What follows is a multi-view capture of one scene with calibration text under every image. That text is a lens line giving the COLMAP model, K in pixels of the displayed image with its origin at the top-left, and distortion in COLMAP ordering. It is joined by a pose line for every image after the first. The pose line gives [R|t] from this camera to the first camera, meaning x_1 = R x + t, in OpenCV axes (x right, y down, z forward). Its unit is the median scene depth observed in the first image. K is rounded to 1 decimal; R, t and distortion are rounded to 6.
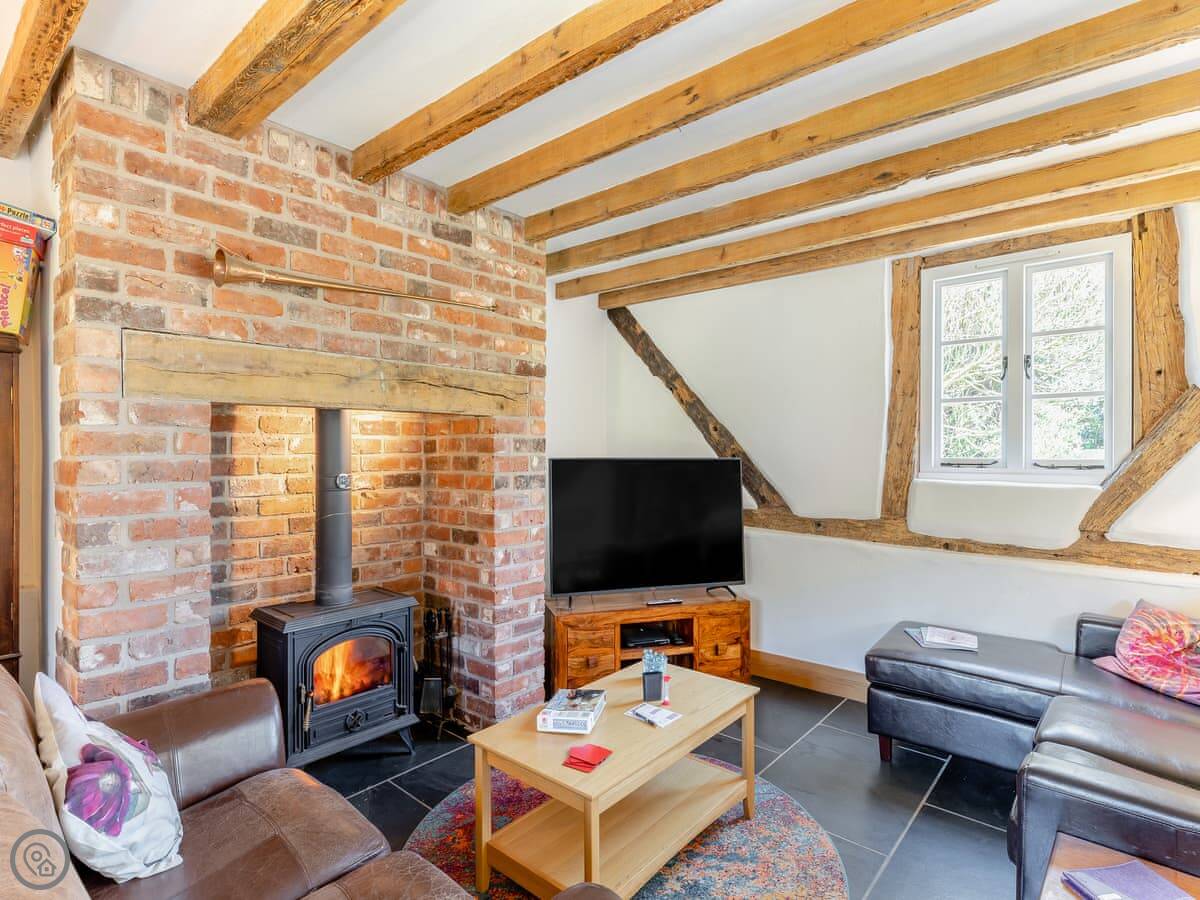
lens RADIAL K [[625.6, 0, 638.4], [0, 625.6, 451.7], [0, 0, 1]] dist [0.000948, 0.000261]
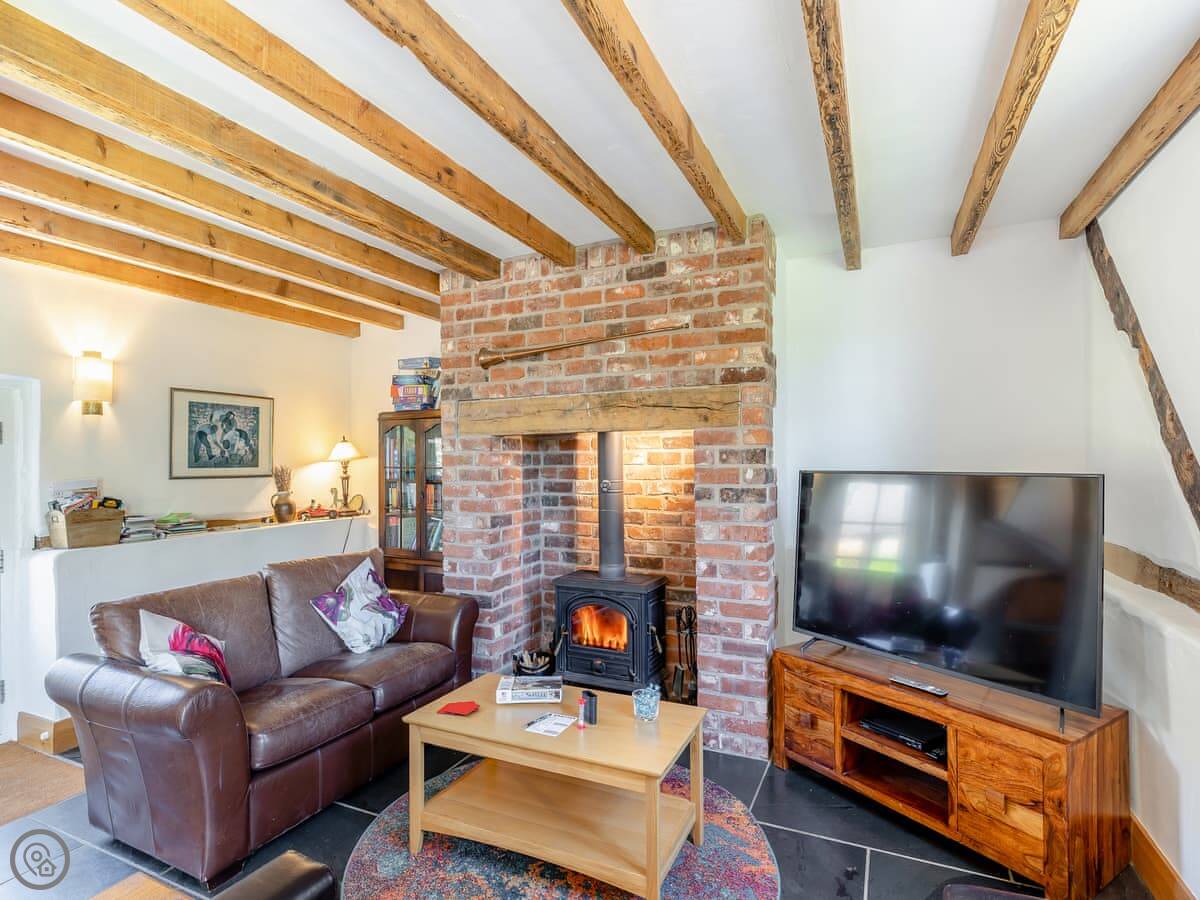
lens RADIAL K [[627.8, 0, 557.4], [0, 627.8, 454.4], [0, 0, 1]] dist [-0.001912, -0.000387]
pose [[0.211574, -0.011233, -0.977297, 0.809234], [0.007492, 0.999923, -0.009871, -0.006926], [0.977333, -0.005234, 0.211642, 0.623618]]
